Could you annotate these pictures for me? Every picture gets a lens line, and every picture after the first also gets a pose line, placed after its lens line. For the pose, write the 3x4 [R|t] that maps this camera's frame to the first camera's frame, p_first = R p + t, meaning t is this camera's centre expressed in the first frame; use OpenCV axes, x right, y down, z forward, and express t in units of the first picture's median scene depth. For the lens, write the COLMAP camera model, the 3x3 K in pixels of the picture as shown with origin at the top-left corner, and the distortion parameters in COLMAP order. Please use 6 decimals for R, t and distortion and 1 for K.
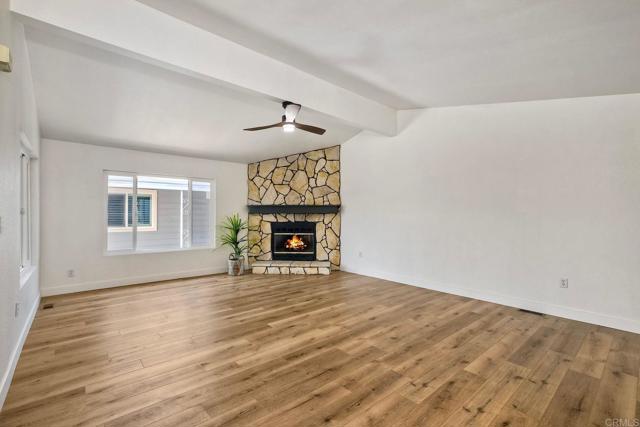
lens RADIAL K [[288.9, 0, 315.3], [0, 288.9, 210.9], [0, 0, 1]] dist [0.007892, -0.000529]
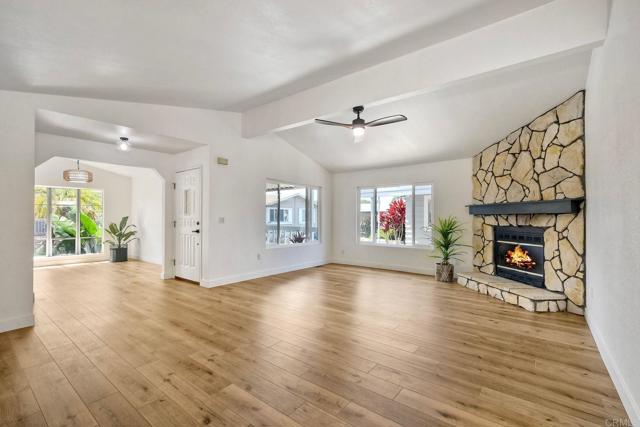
lens RADIAL K [[288.9, 0, 322.7], [0, 288.9, 215.2], [0, 0, 1]] dist [0.007892, -0.000529]
pose [[0.191564, -0.008792, -0.981441, 0.533275], [0.013636, 0.999887, -0.006296, 0.008918], [0.981385, -0.012177, 0.191663, 0.403722]]
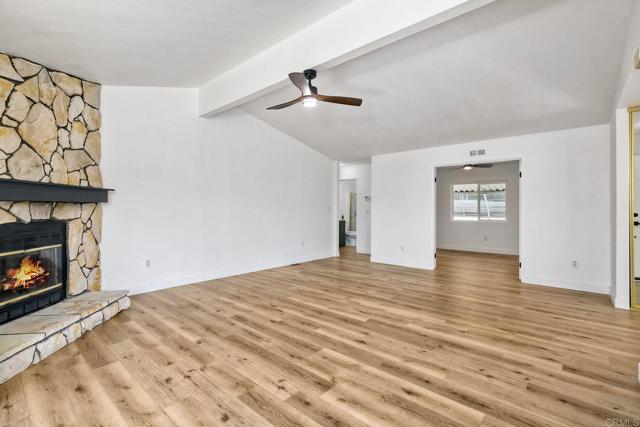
lens RADIAL K [[288.9, 0, 320.3], [0, 288.9, 201.2], [0, 0, 1]] dist [0.007892, -0.000529]
pose [[-0.139390, 0.020073, 0.990034, -0.549981], [-0.017005, 0.999599, -0.022662, 0.010464], [-0.990092, -0.019994, -0.138992, 0.645654]]
